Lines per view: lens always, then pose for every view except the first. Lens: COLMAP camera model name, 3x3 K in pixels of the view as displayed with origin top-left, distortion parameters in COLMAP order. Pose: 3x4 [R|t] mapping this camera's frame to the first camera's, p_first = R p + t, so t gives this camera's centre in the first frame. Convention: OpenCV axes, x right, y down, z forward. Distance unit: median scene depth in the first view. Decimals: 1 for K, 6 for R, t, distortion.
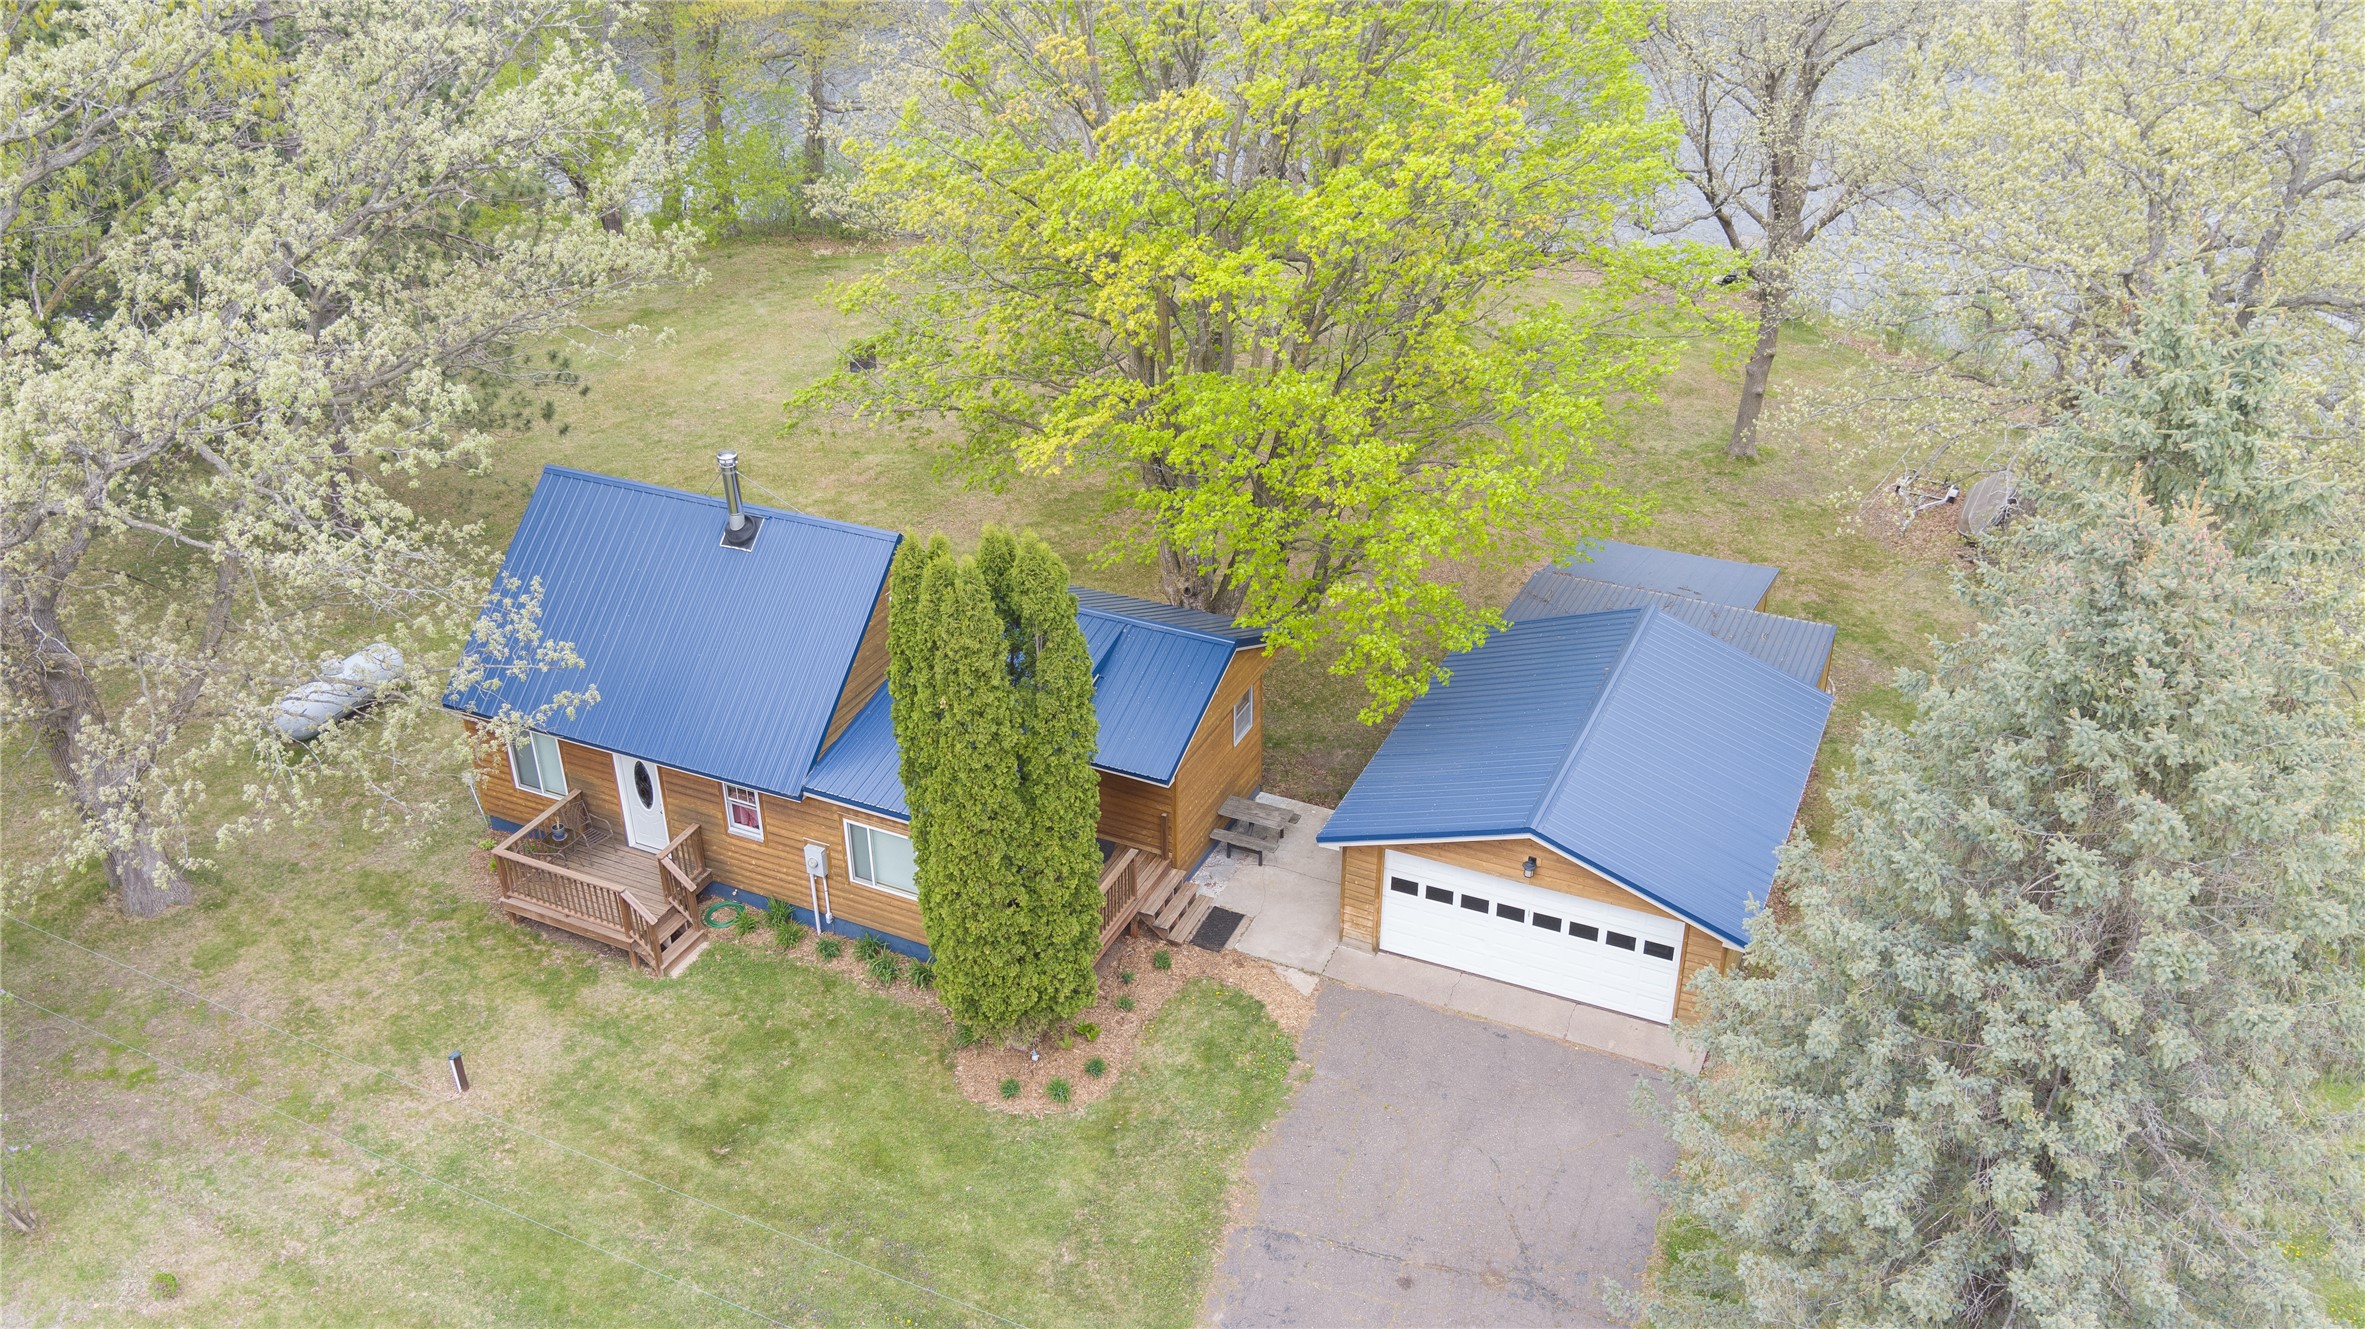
lens RADIAL K [[1906.9, 0, 1188.3], [0, 1906.9, 660.9], [0, 0, 1]] dist [-0.034332, -0.012031]
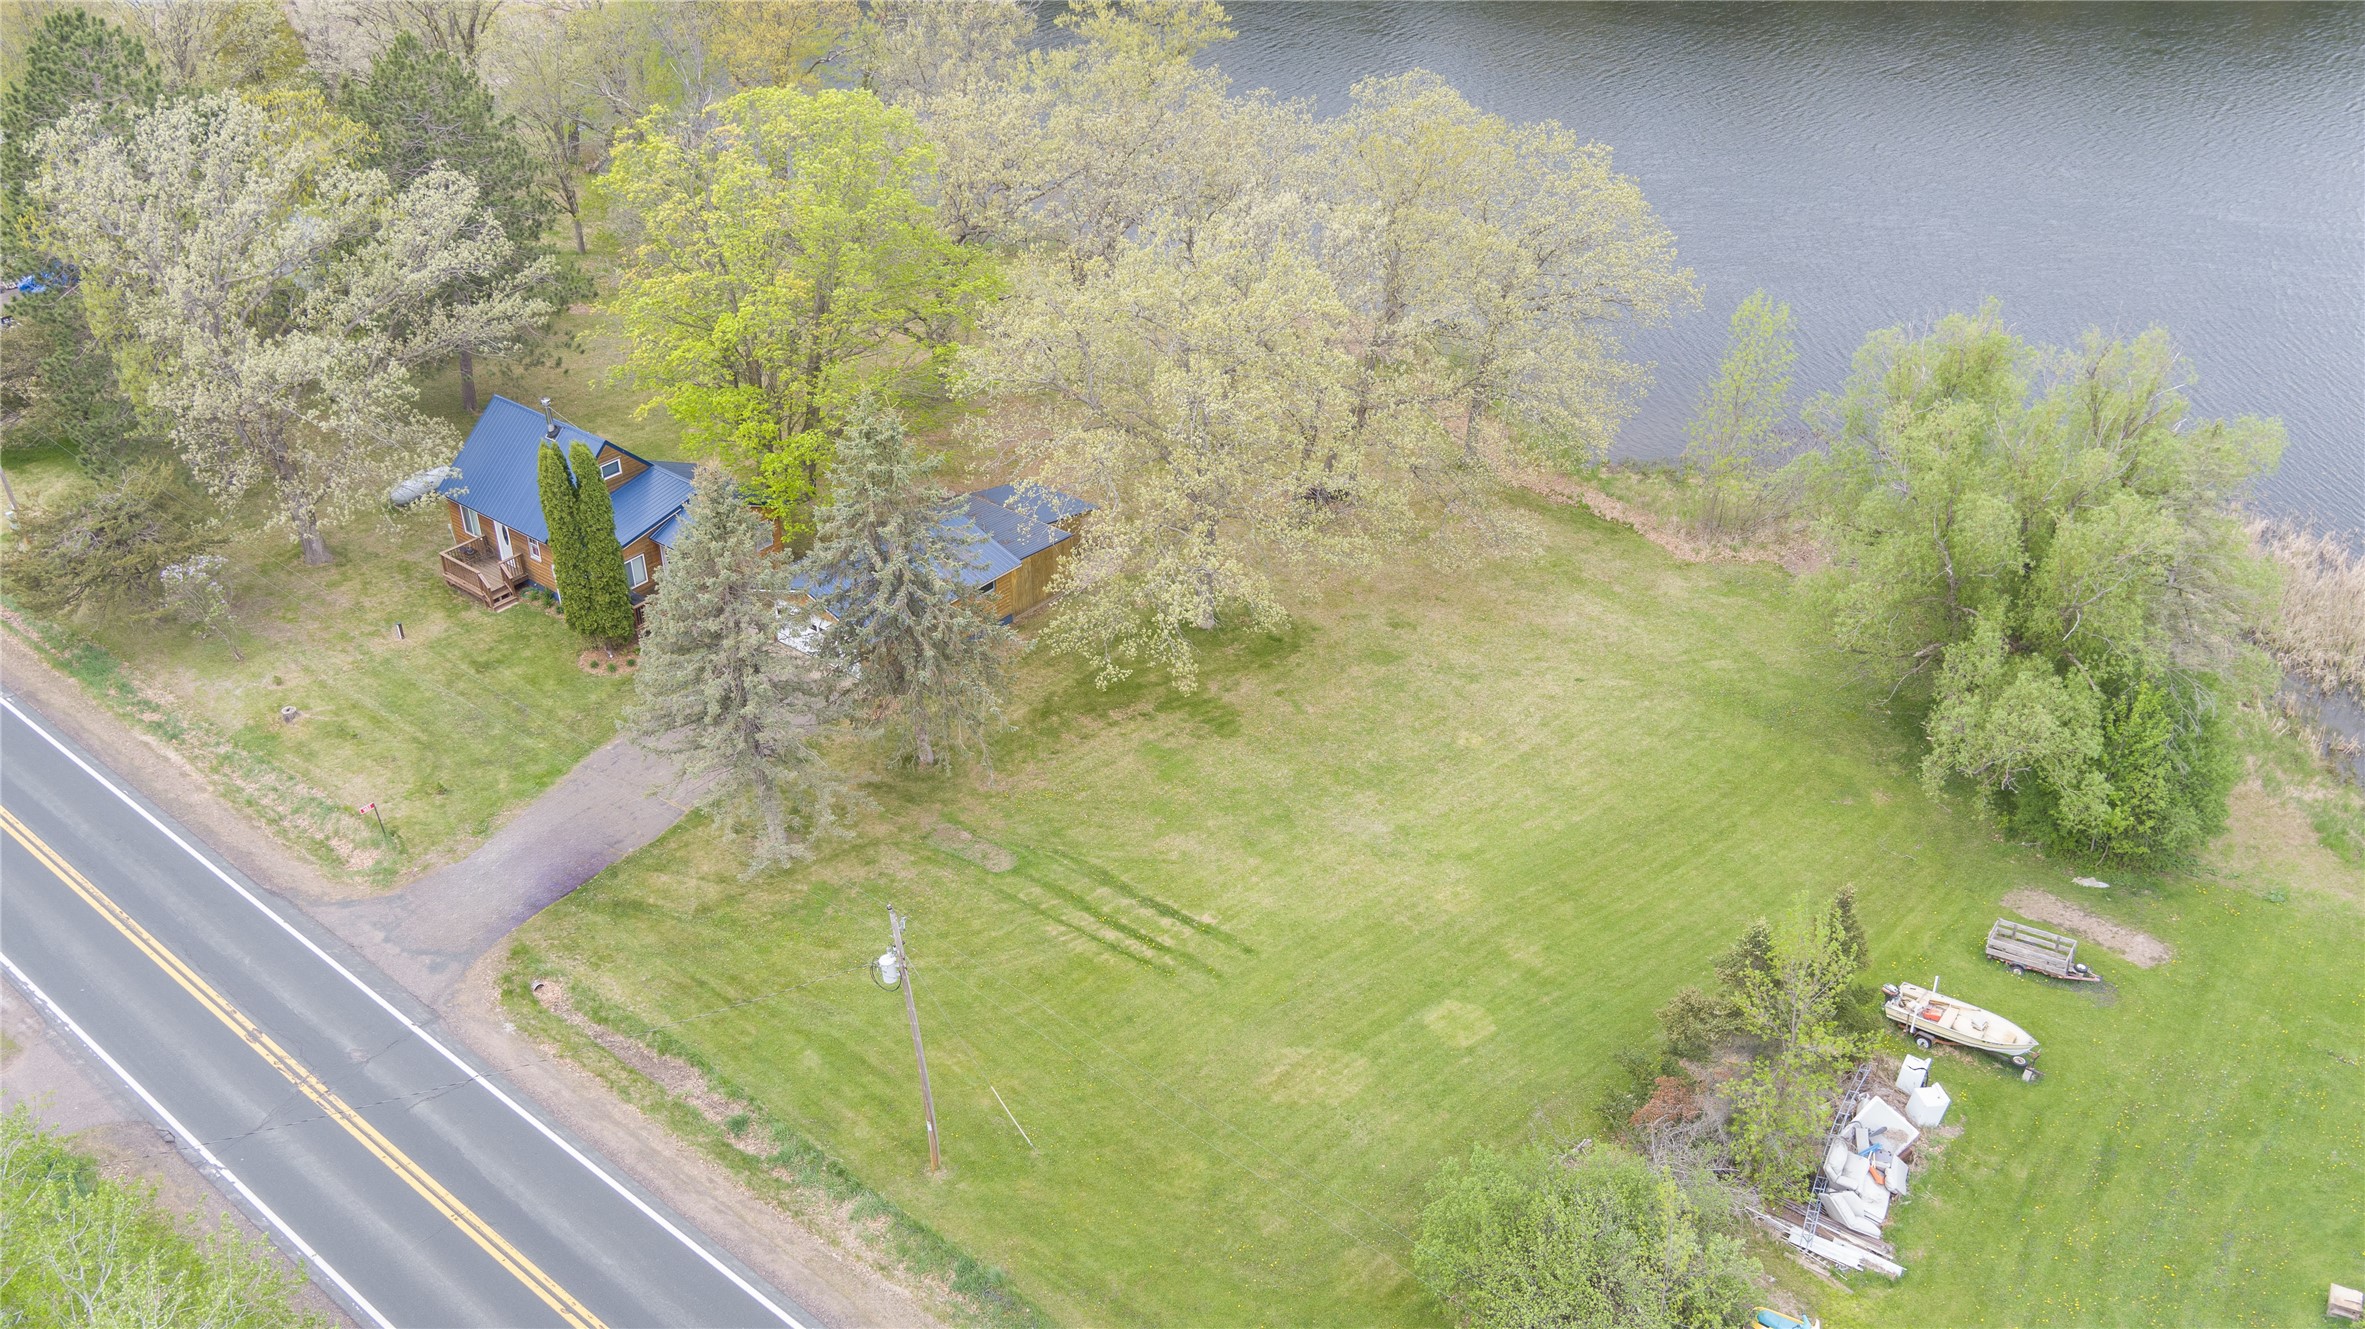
lens RADIAL K [[1906.9, 0, 1183.0], [0, 1906.9, 661.9], [0, 0, 1]] dist [-0.034332, -0.012031]
pose [[0.971091, 0.129336, -0.200635, 1.116563], [-0.121749, 0.991313, 0.049757, 0.001712], [0.205327, -0.023892, 0.978402, -1.242767]]
